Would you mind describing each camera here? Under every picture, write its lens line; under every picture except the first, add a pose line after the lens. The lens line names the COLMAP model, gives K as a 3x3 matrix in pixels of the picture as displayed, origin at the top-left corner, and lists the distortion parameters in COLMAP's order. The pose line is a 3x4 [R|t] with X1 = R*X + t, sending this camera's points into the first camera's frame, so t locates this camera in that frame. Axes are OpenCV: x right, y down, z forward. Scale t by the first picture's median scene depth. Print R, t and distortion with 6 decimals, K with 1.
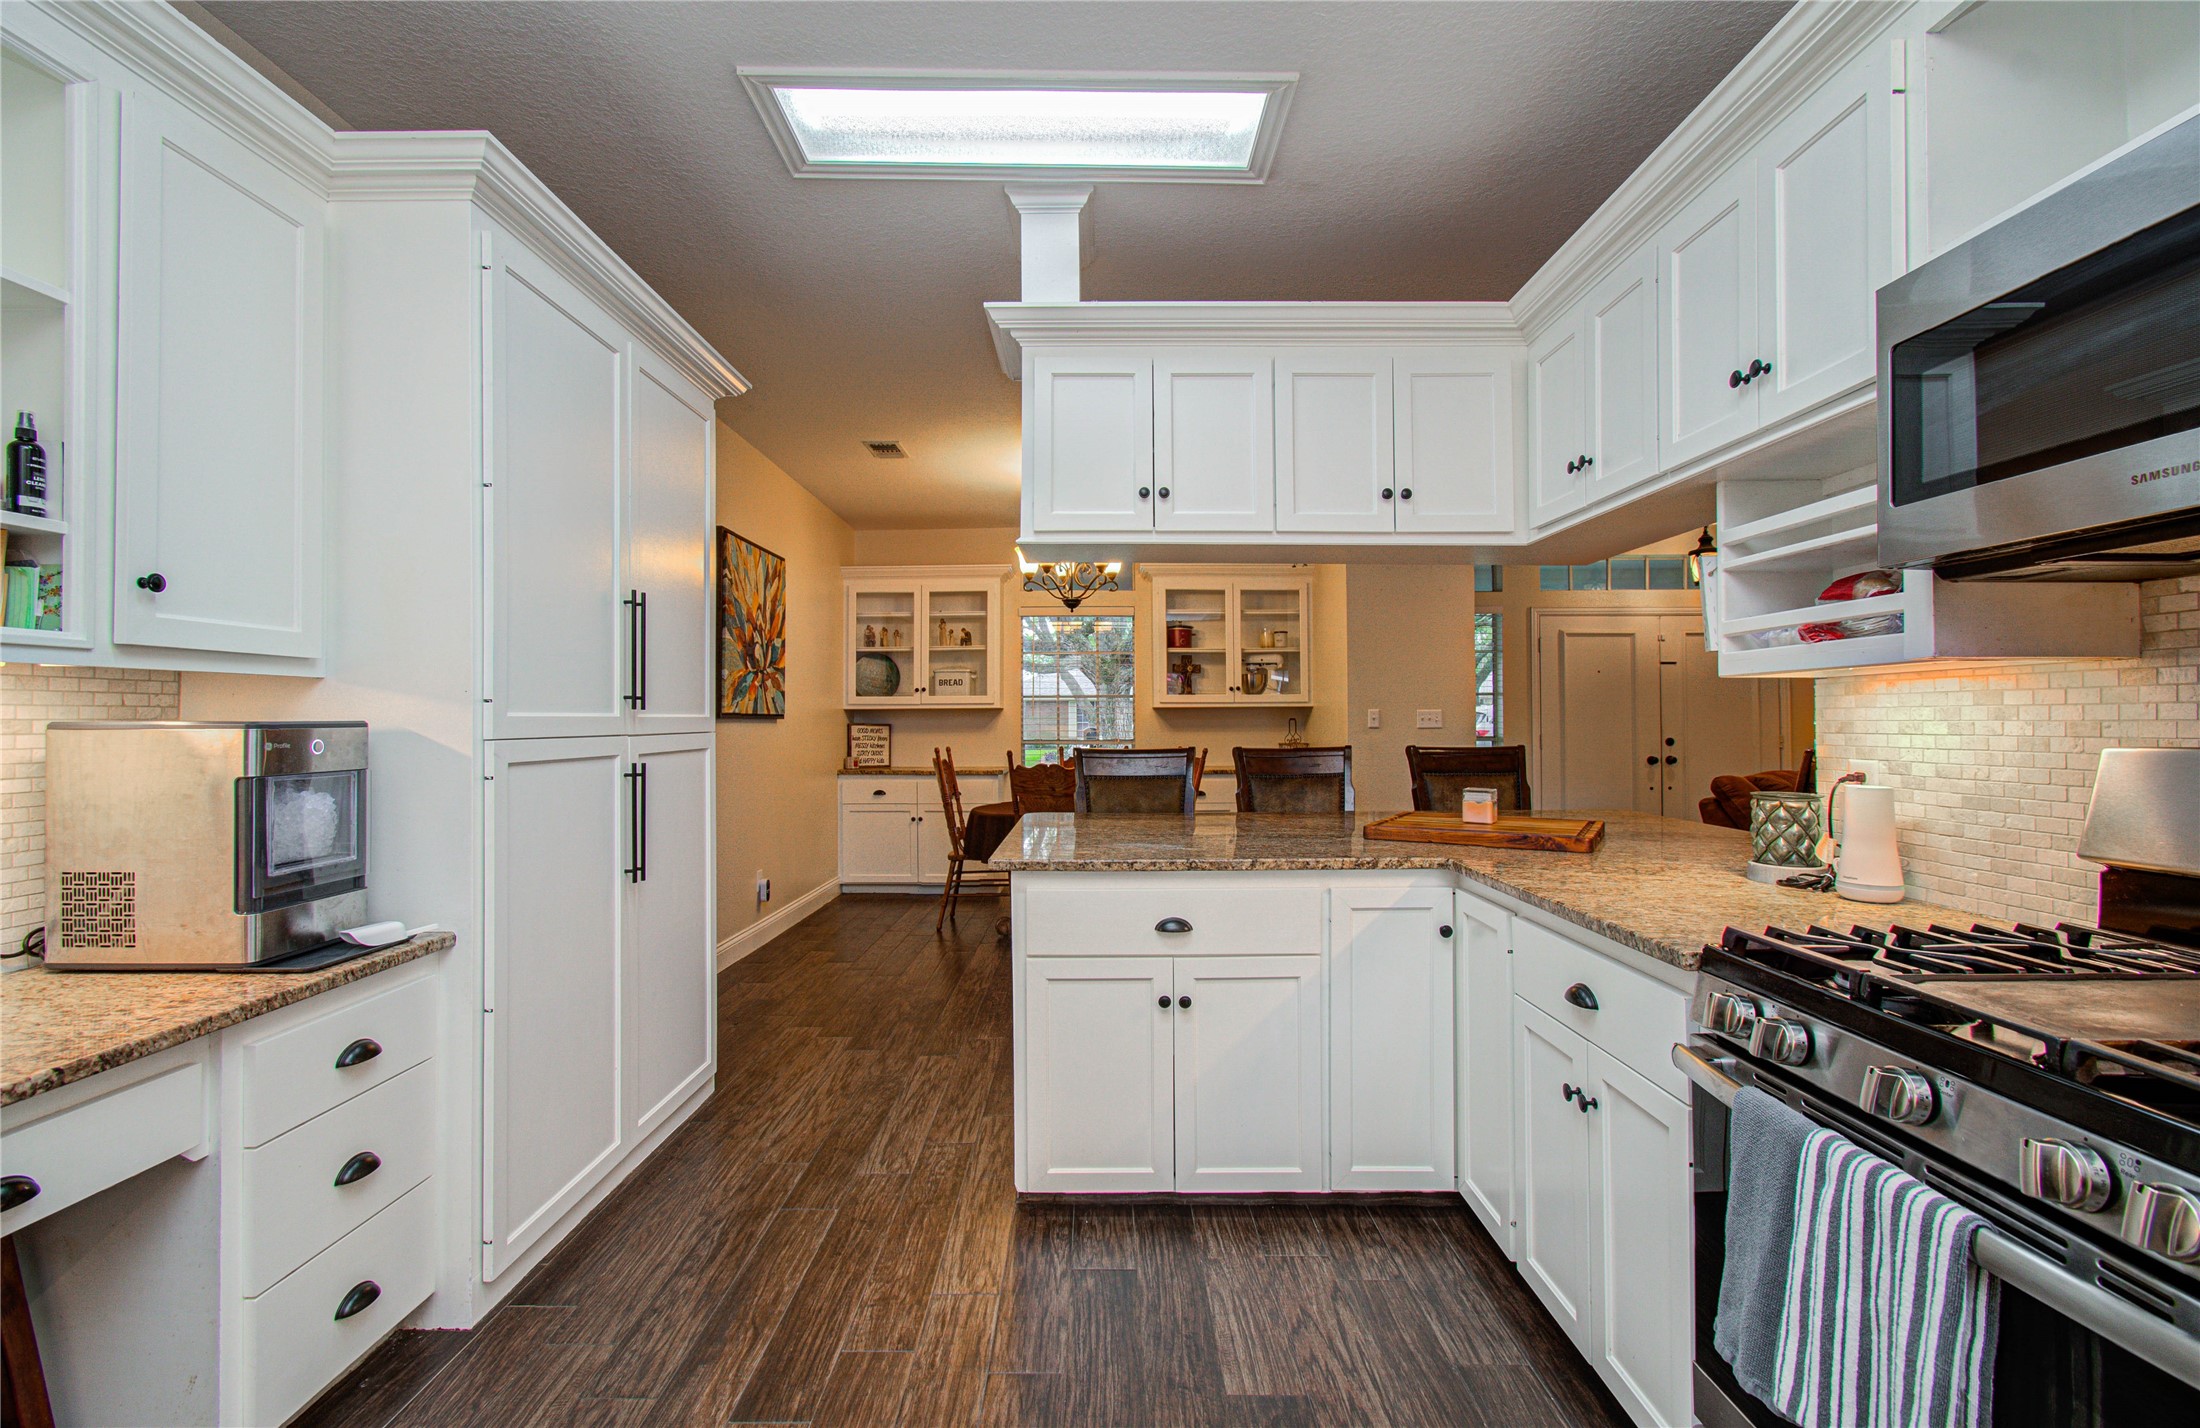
lens RADIAL K [[954.9, 0, 1104.9], [0, 954.9, 707.7], [0, 0, 1]] dist [-0.016077, 0.012306]
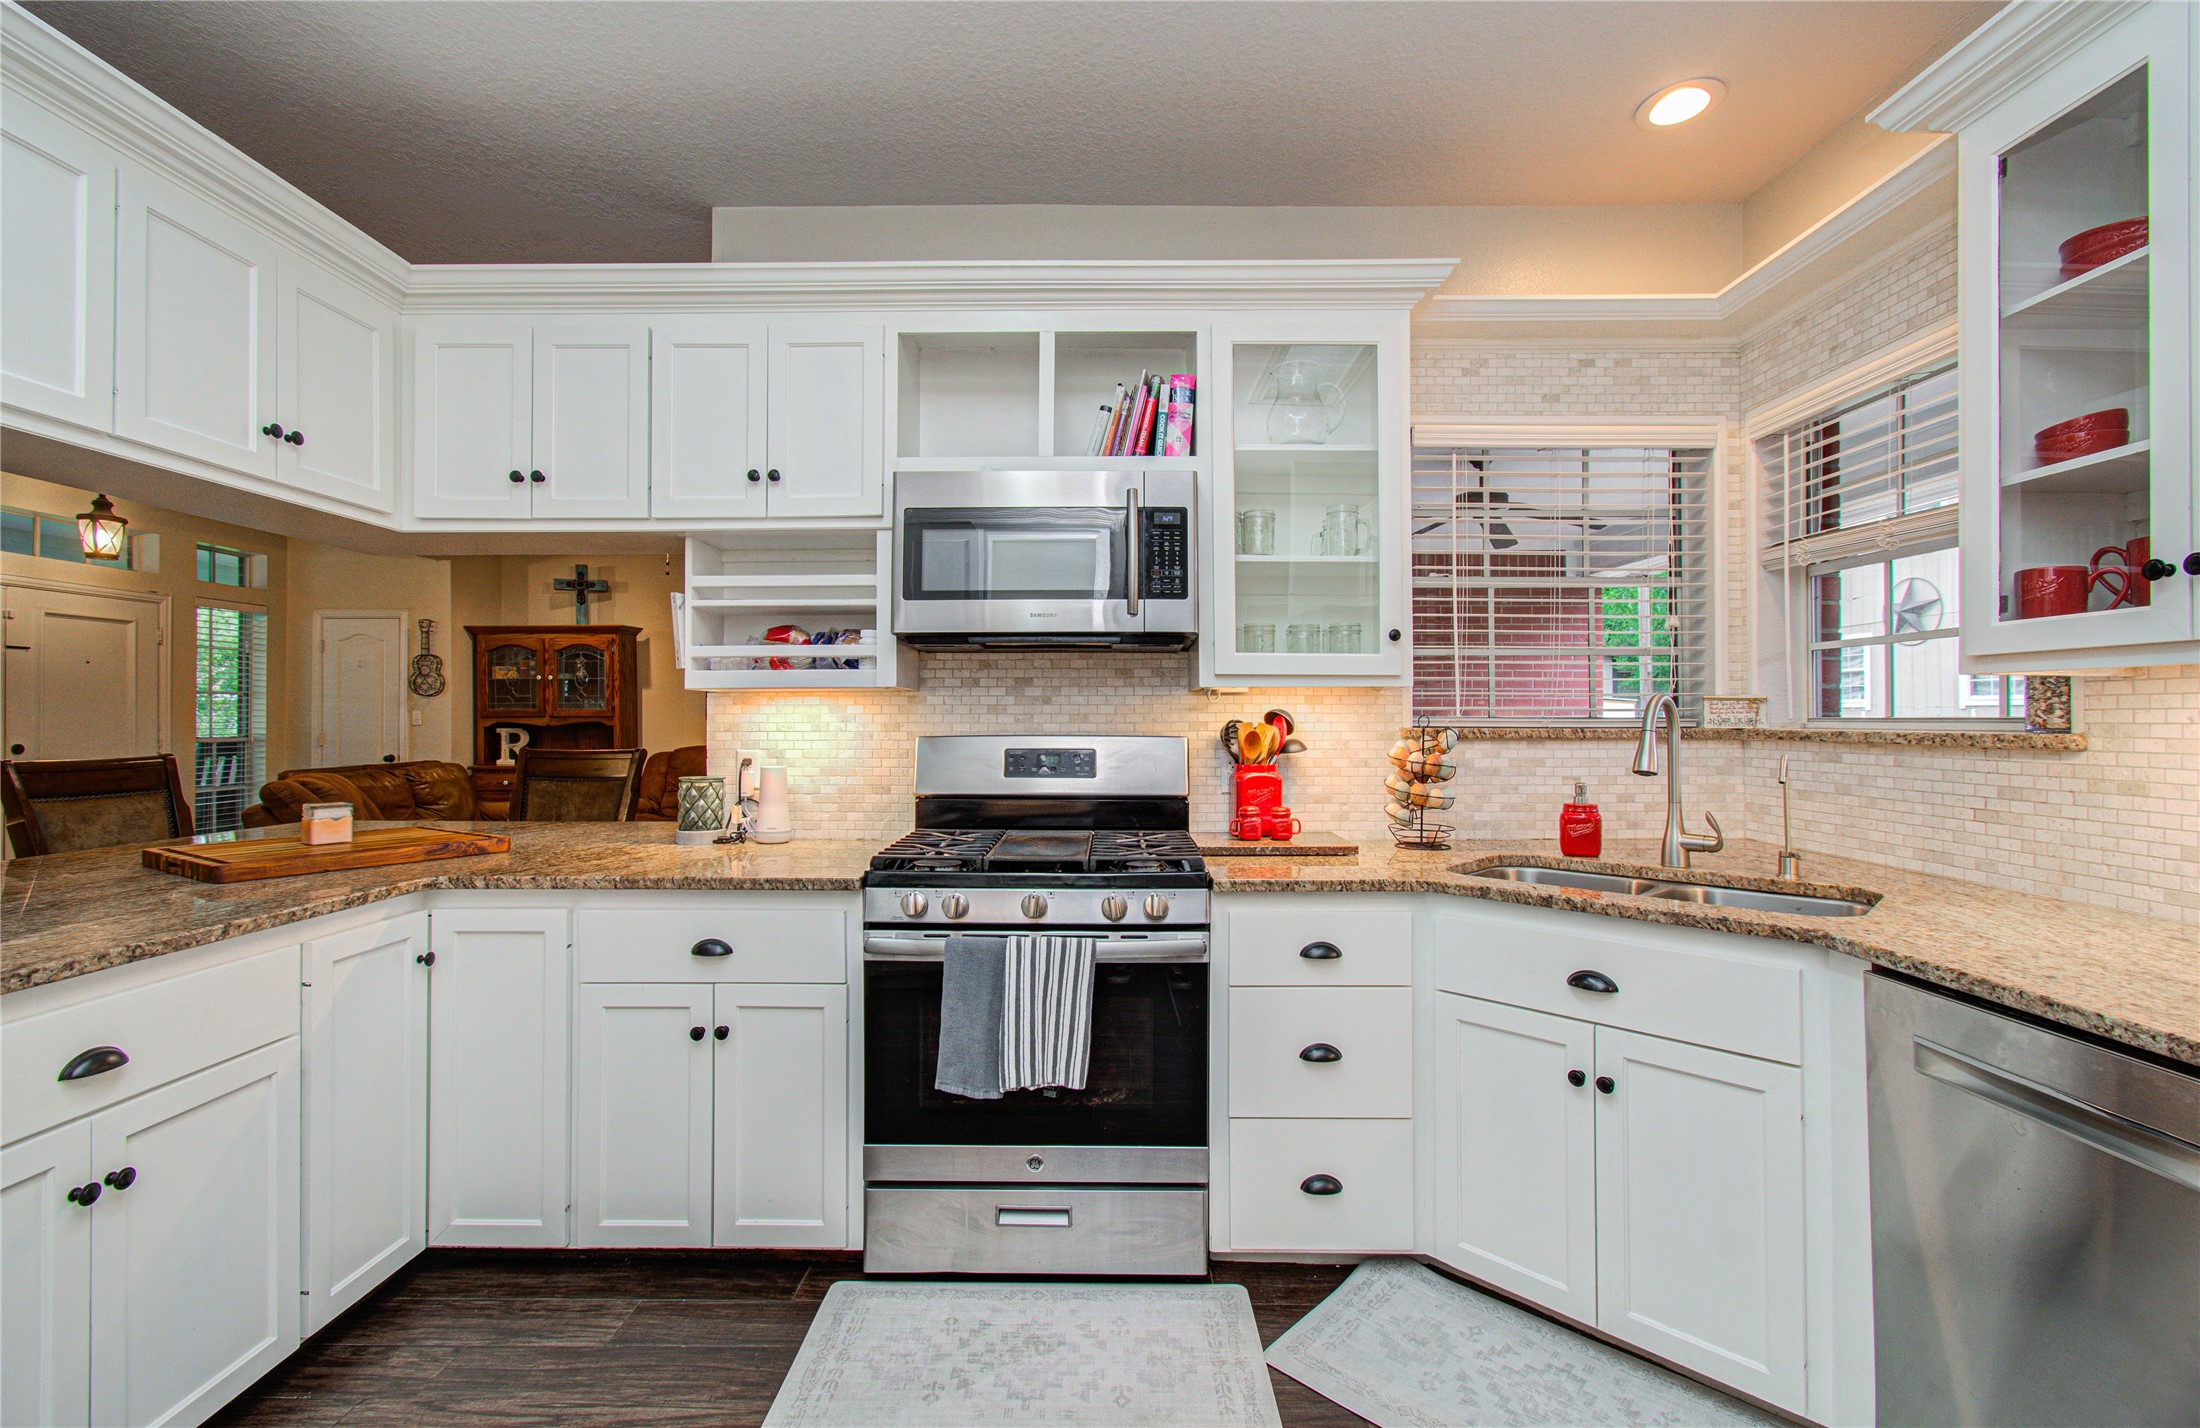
lens RADIAL K [[954.9, 0, 1097.2], [0, 954.9, 711.0], [0, 0, 1]] dist [-0.016077, 0.012306]
pose [[0.009837, 0.013198, 0.999865, -0.446024], [-0.013270, 0.999827, -0.013067, 0.005217], [-0.999864, -0.013140, 0.010011, 0.309357]]
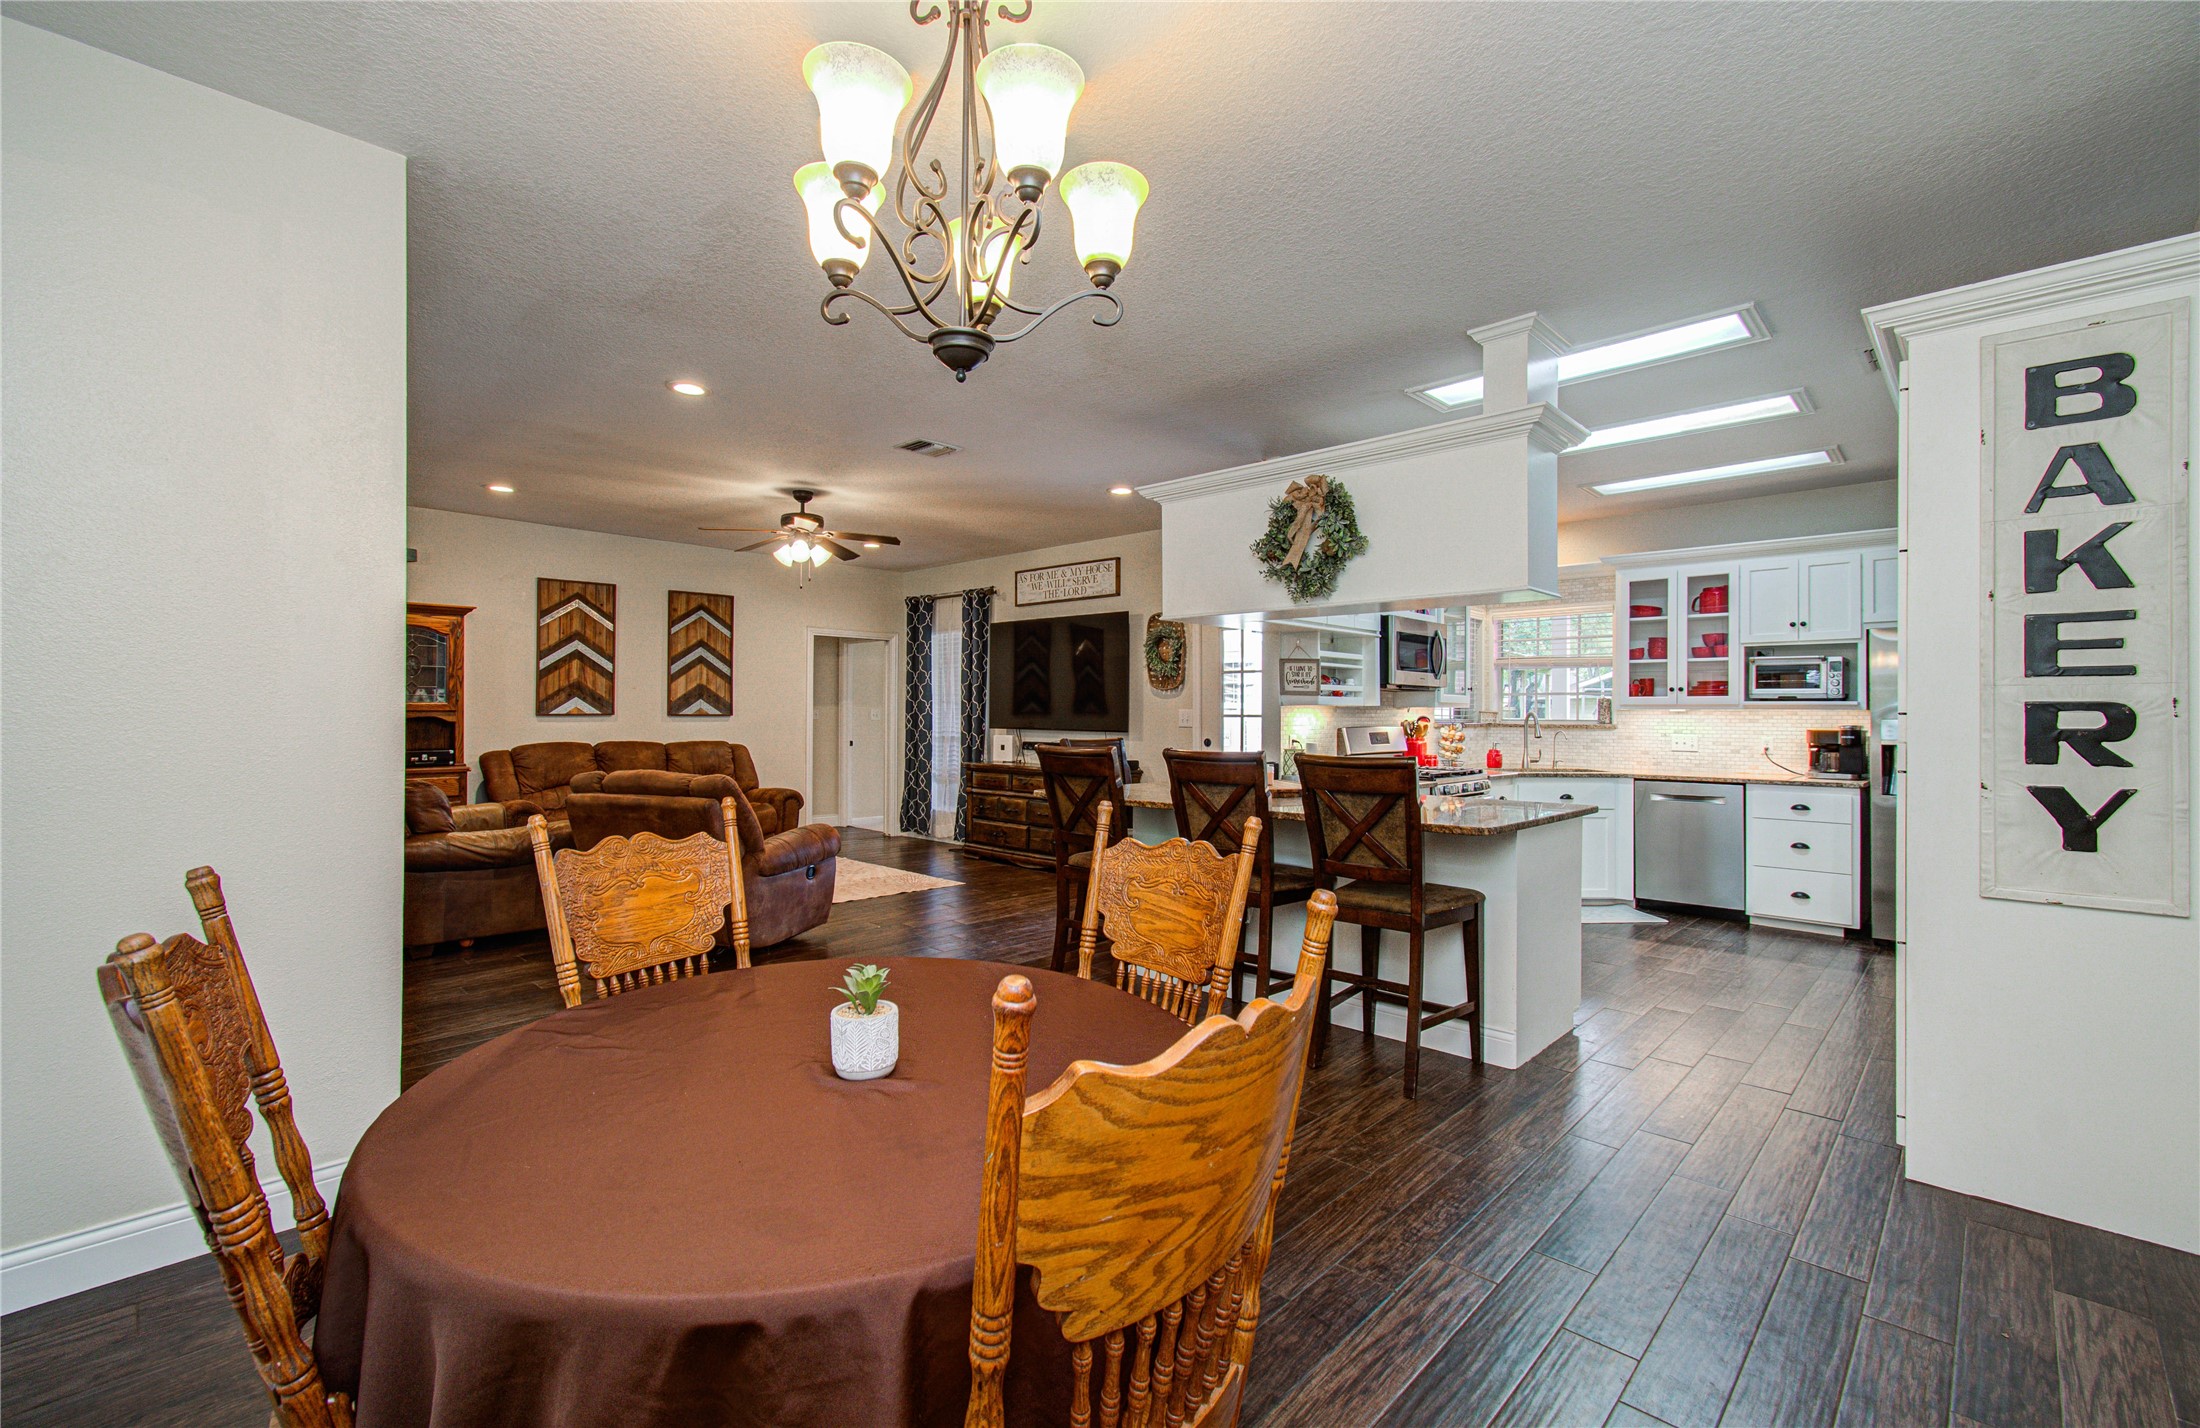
lens RADIAL K [[954.9, 0, 1101.4], [0, 954.9, 704.7], [0, 0, 1]] dist [-0.016077, 0.012306]
pose [[-0.721800, 0.005910, 0.692076, -0.543634], [-0.011826, 0.999712, -0.020872, 0.020469], [-0.692001, -0.023250, -0.721522, 2.357468]]
